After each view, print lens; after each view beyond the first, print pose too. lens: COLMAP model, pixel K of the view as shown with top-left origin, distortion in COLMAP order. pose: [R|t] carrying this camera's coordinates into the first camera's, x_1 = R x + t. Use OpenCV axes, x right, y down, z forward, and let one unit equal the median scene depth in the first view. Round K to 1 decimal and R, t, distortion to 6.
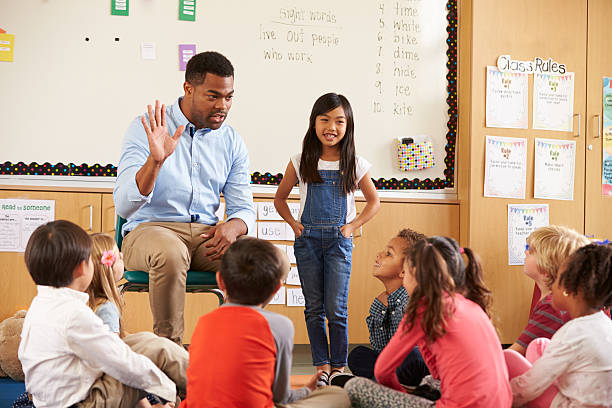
lens RADIAL K [[1570.0, 0, 282.0], [0, 1570.0, 202.3], [0, 0, 1]] dist [-0.120811, 0.000000]
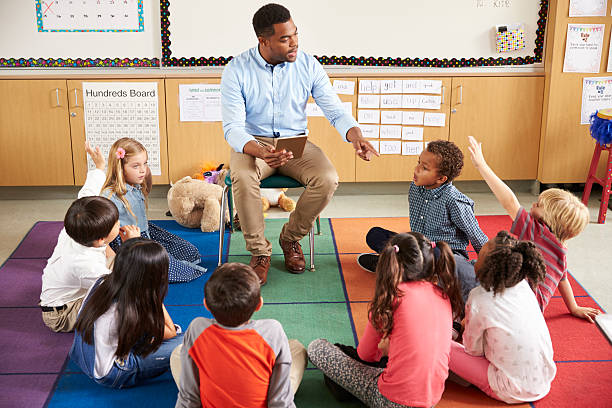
lens RADIAL K [[843.1, 0, 308.3], [0, 843.1, 207.7], [0, 0, 1]] dist [-0.024549, 0.000000]
pose [[0.952564, 0.068832, -0.296453, 0.141468], [0.025596, 0.952517, 0.303406, -0.112016], [0.303261, -0.296602, 0.905572, 0.279460]]
